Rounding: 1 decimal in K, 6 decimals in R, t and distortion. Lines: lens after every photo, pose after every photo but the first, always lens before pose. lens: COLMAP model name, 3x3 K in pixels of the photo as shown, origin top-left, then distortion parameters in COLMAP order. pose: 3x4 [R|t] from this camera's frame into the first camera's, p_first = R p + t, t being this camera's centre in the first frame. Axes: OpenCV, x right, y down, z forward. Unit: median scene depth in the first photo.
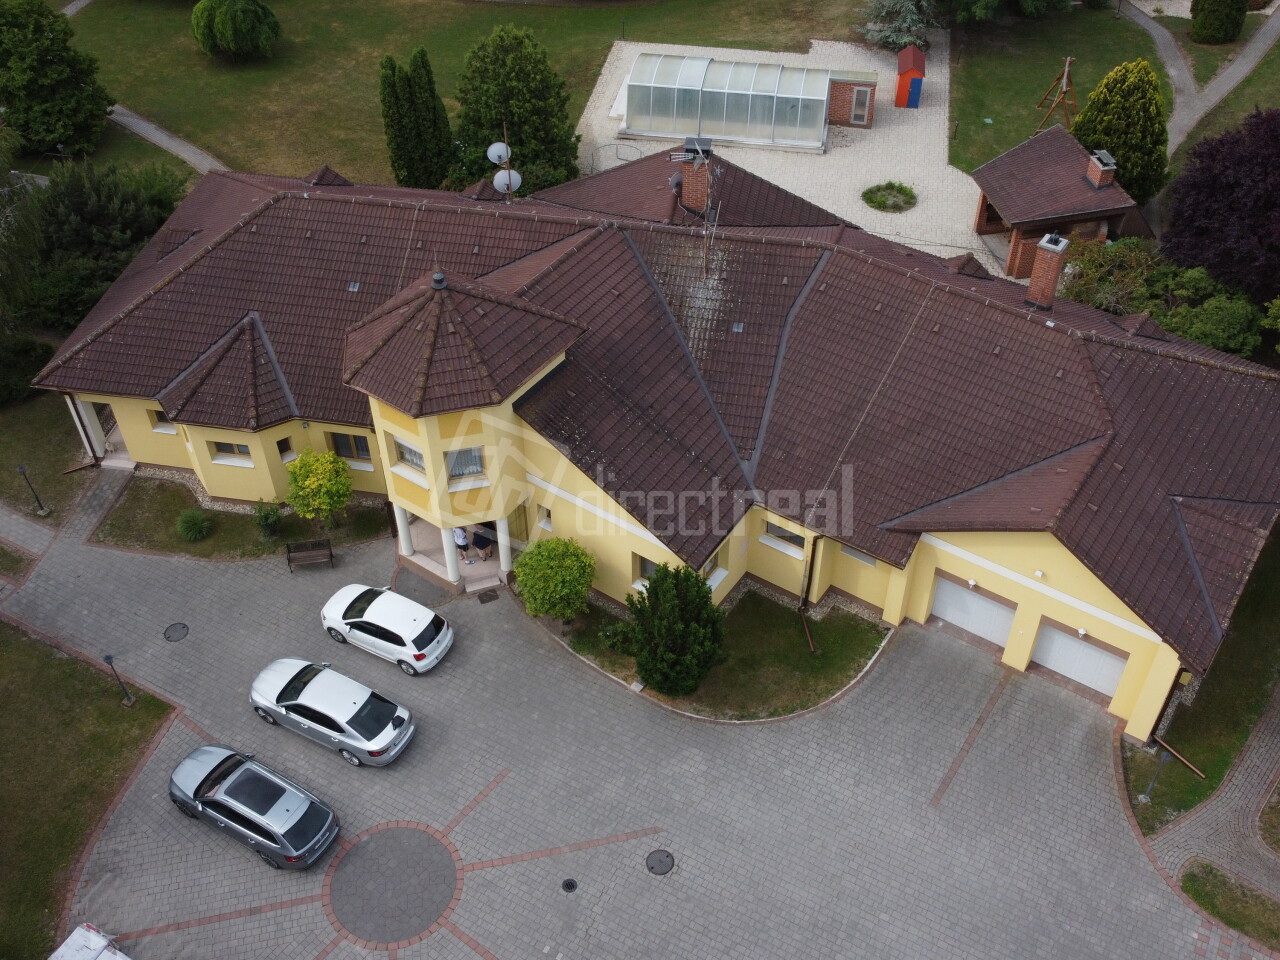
lens RADIAL K [[1290.3, 0, 640.0], [0, 1290.3, 480.0], [0, 0, 1]] dist [0.002816, -0.012041]
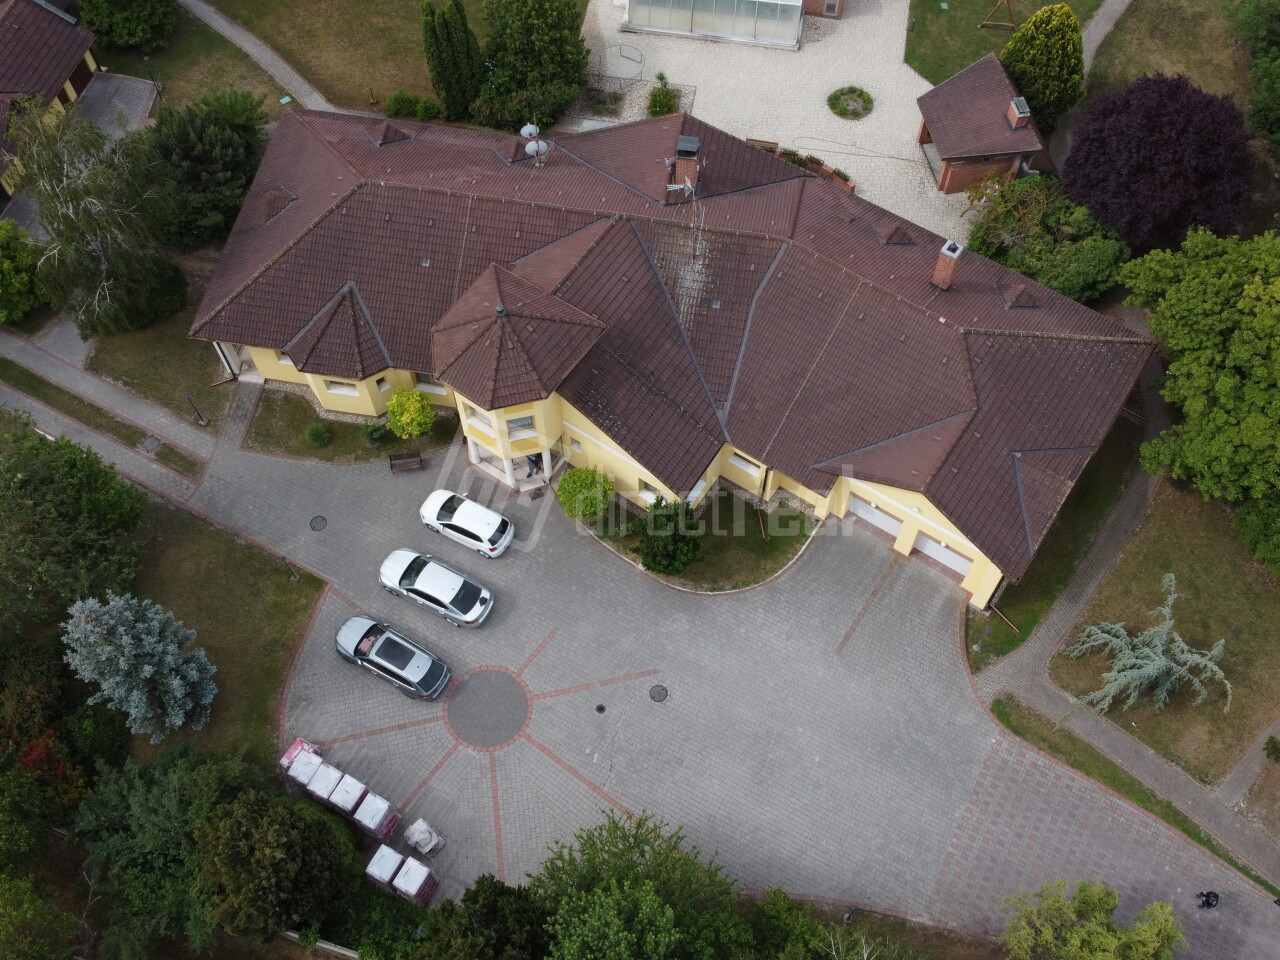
lens RADIAL K [[1290.3, 0, 640.0], [0, 1290.3, 480.0], [0, 0, 1]] dist [0.002816, -0.012041]
pose [[0.999982, -0.004669, 0.003639, -0.009297], [0.003333, 0.952094, 0.305787, -0.351878], [-0.004893, -0.305769, 0.952093, -0.333147]]
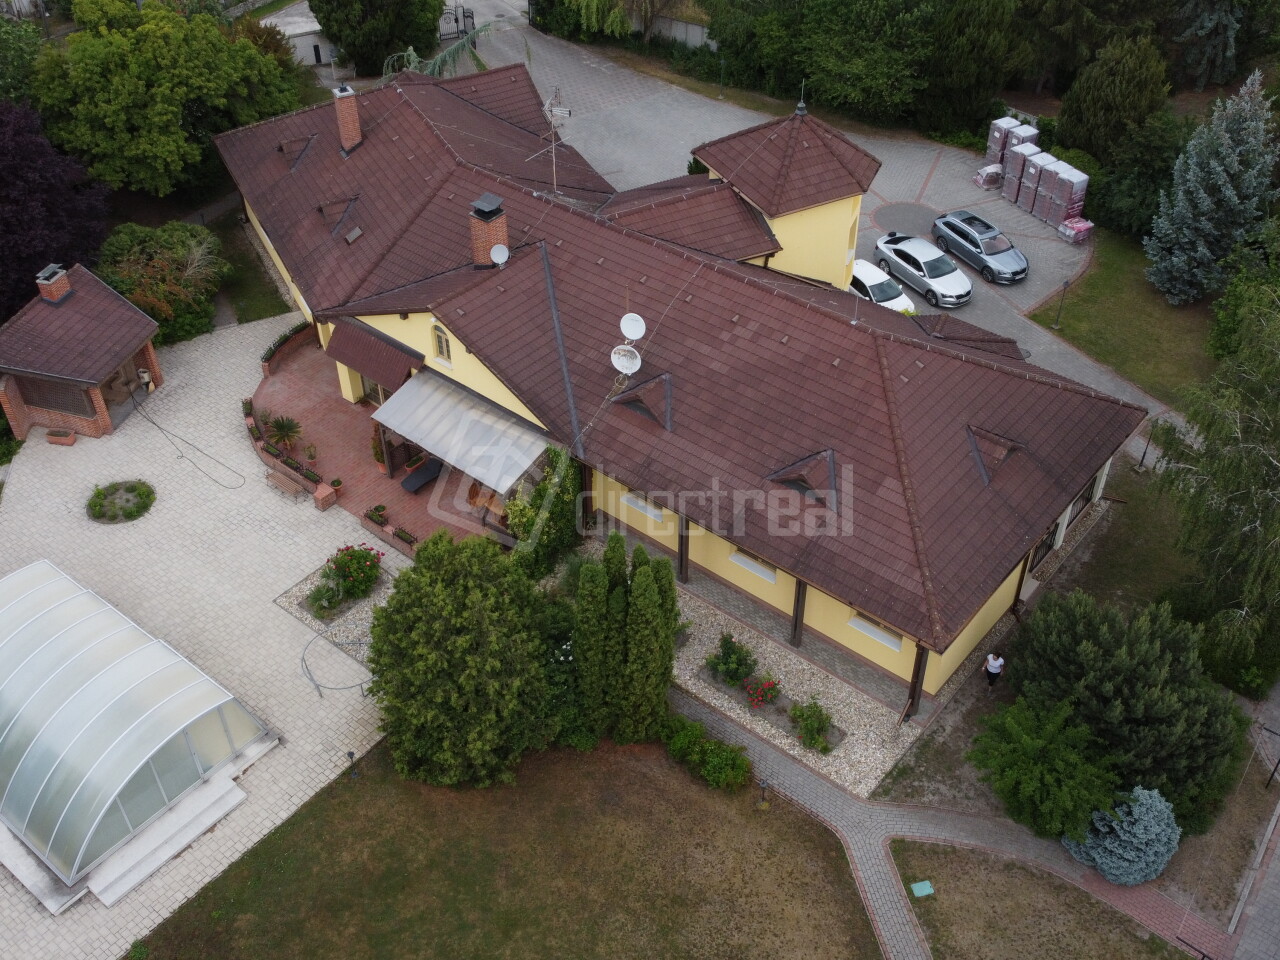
lens RADIAL K [[1290.3, 0, 640.0], [0, 1290.3, 480.0], [0, 0, 1]] dist [0.002816, -0.012041]
pose [[-0.876405, -0.298751, 0.377707, -0.539511], [0.343428, 0.162103, 0.925084, -1.186089], [-0.337597, 0.940463, -0.039468, 1.270152]]
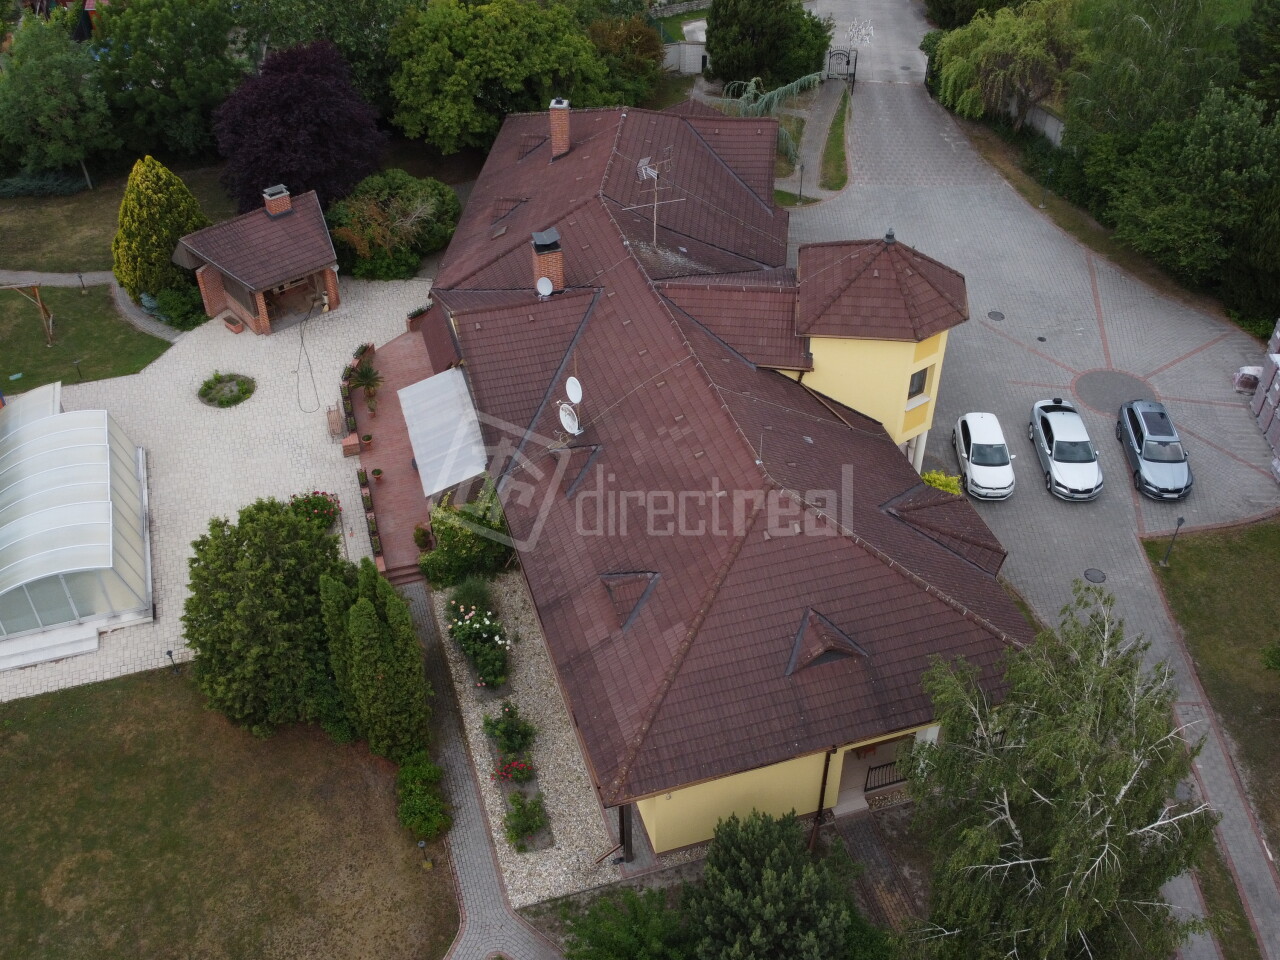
lens RADIAL K [[1290.3, 0, 640.0], [0, 1290.3, 480.0], [0, 0, 1]] dist [0.002816, -0.012041]
pose [[-0.468861, -0.561224, 0.682054, -0.880307], [0.615265, 0.346517, 0.708078, -0.947888], [-0.633734, 0.751634, 0.182833, 0.955247]]
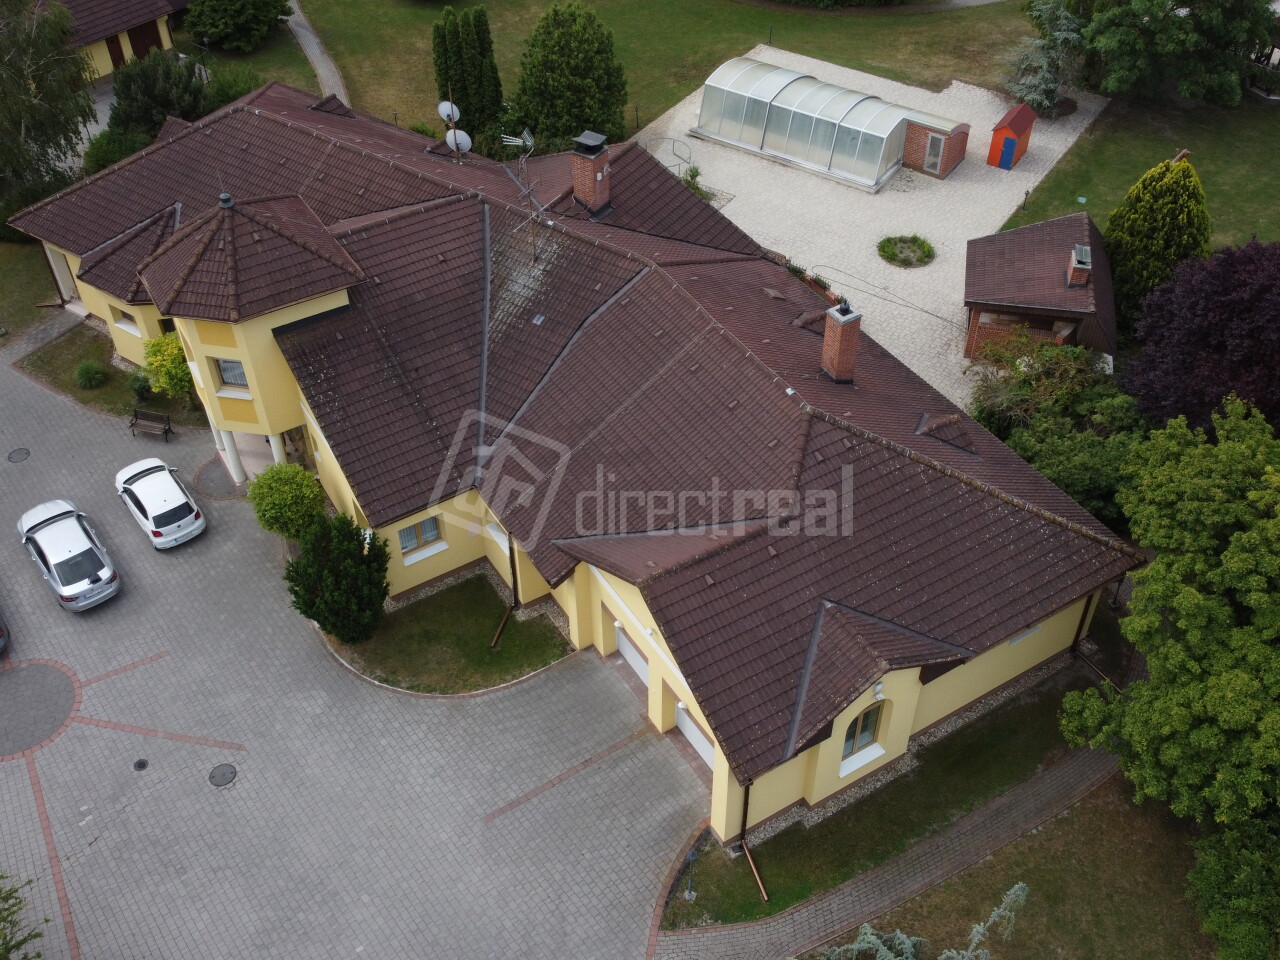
lens RADIAL K [[1290.3, 0, 640.0], [0, 1290.3, 480.0], [0, 0, 1]] dist [0.002816, -0.012041]
pose [[0.913992, 0.280619, -0.293037, 0.473083], [-0.279486, 0.959016, 0.046649, -0.066883], [0.294118, 0.039263, 0.954962, 0.067232]]
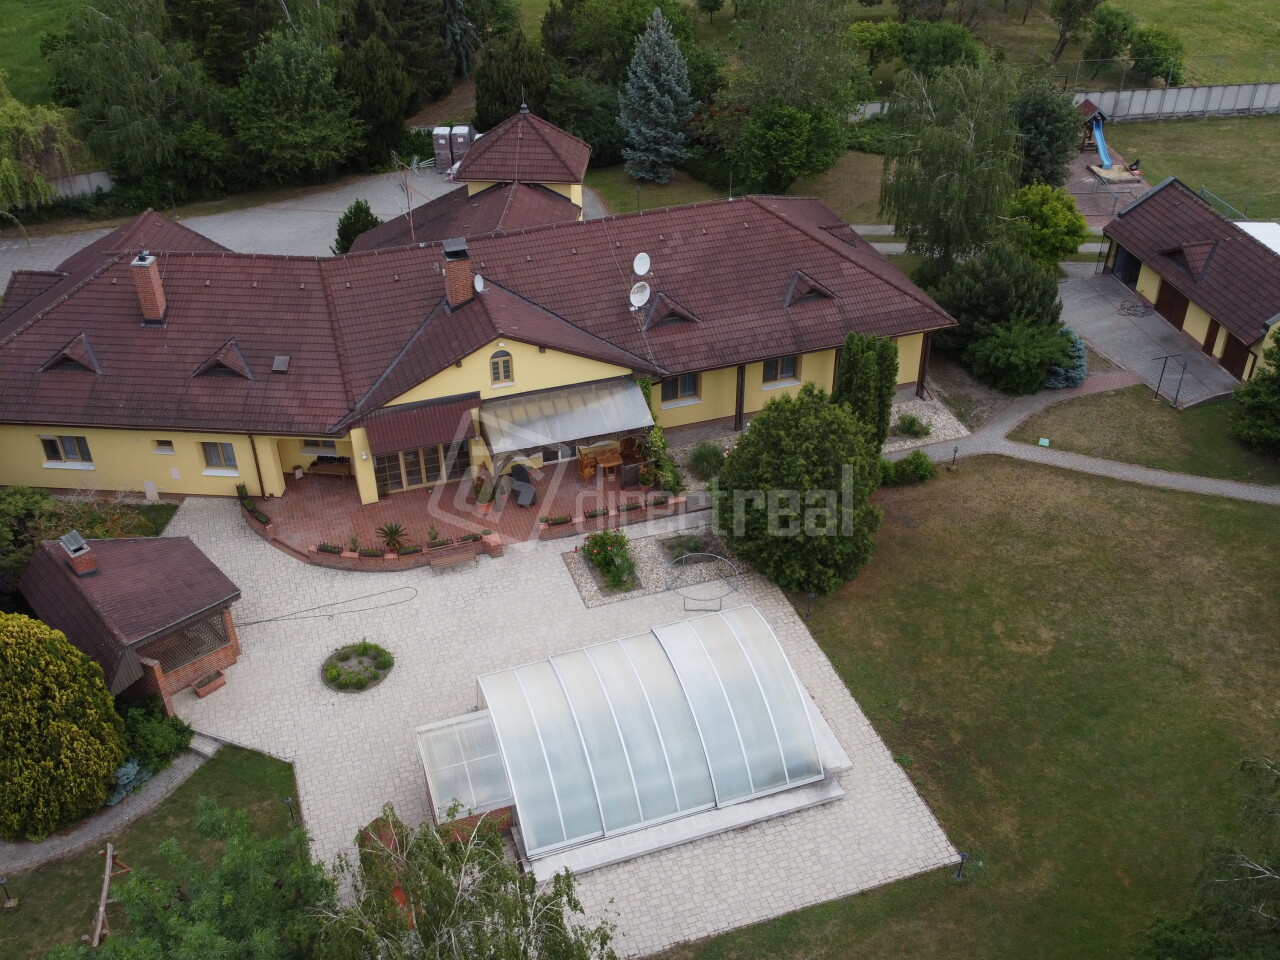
lens RADIAL K [[1290.3, 0, 640.0], [0, 1290.3, 480.0], [0, 0, 1]] dist [0.002816, -0.012041]
pose [[-0.871183, 0.297364, -0.390659, 0.435178], [-0.326898, 0.242342, 0.913460, -1.385311], [0.366303, 0.923496, -0.113916, 1.459101]]
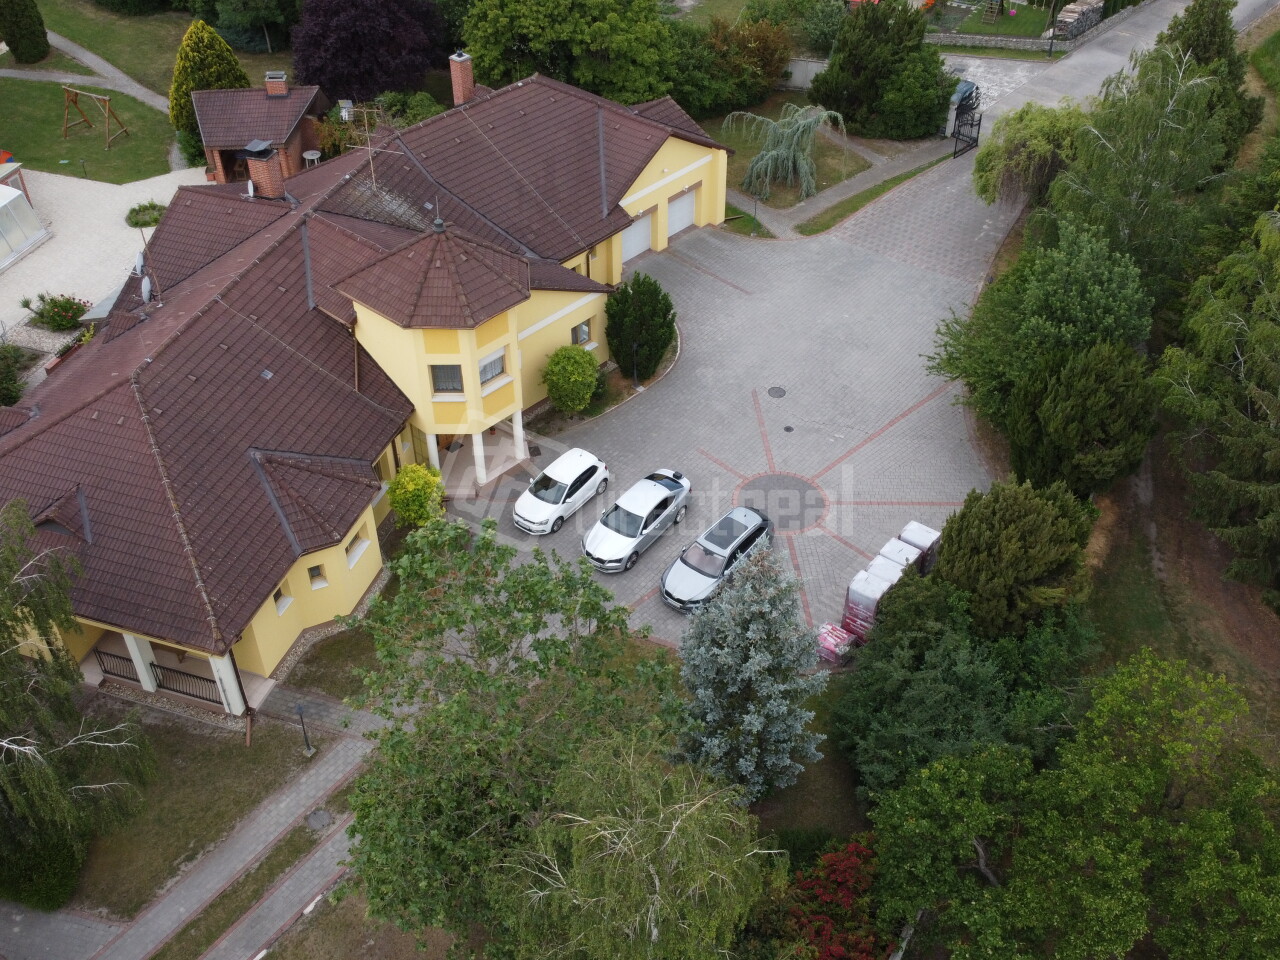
lens RADIAL K [[1290.3, 0, 640.0], [0, 1290.3, 480.0], [0, 0, 1]] dist [0.002816, -0.012041]
pose [[0.137419, -0.630860, 0.763631, -1.070420], [0.684757, 0.617554, 0.386956, -0.305086], [-0.715698, 0.469726, 0.516849, 0.289997]]
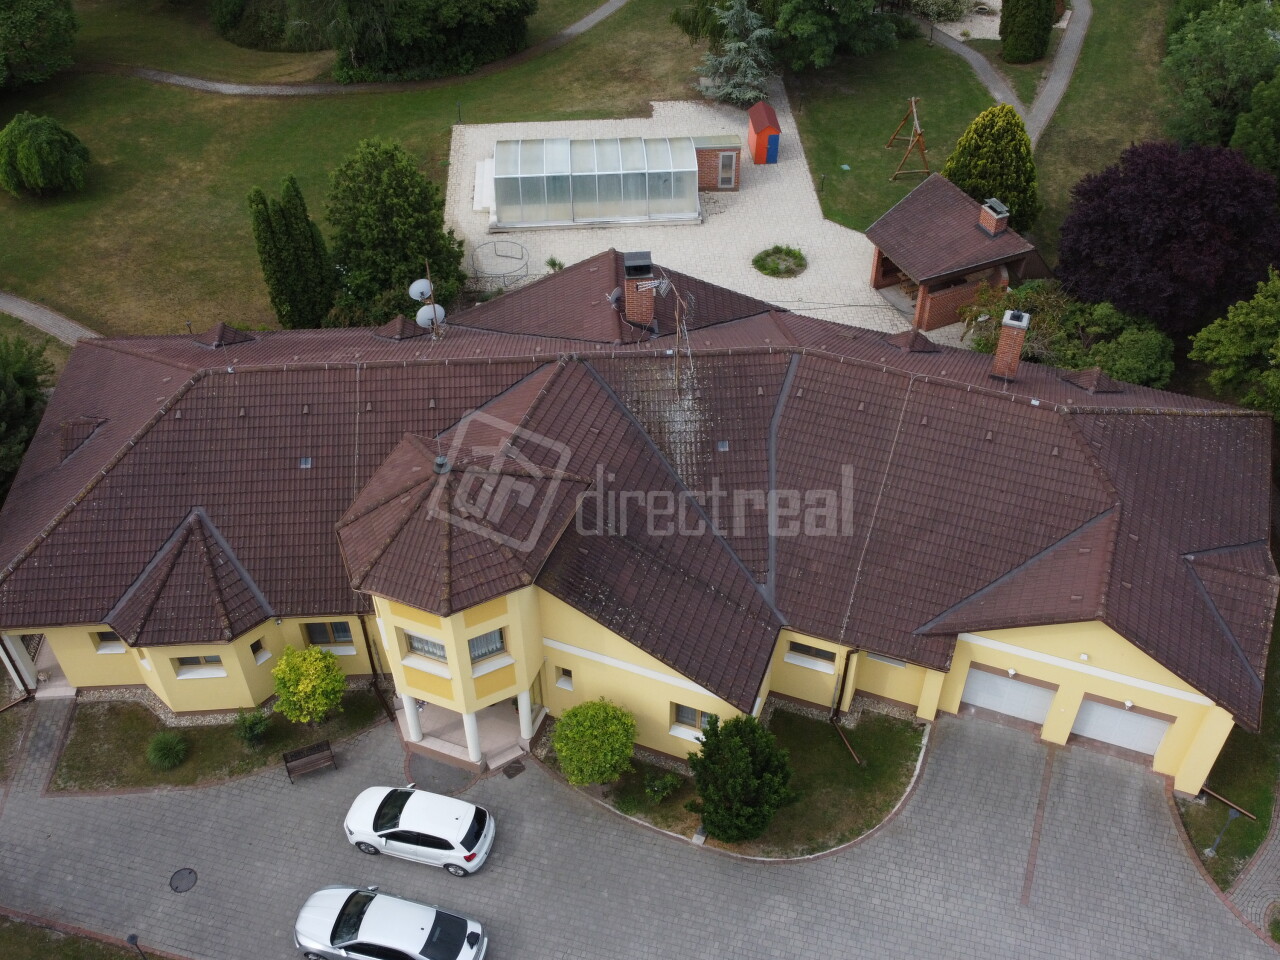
lens RADIAL K [[1290.3, 0, 640.0], [0, 1290.3, 480.0], [0, 0, 1]] dist [0.002816, -0.012041]
pose [[0.971789, -0.161131, 0.172231, -0.155338], [0.161613, 0.986789, 0.011315, -0.113211], [-0.171779, 0.016839, 0.984992, 0.051989]]
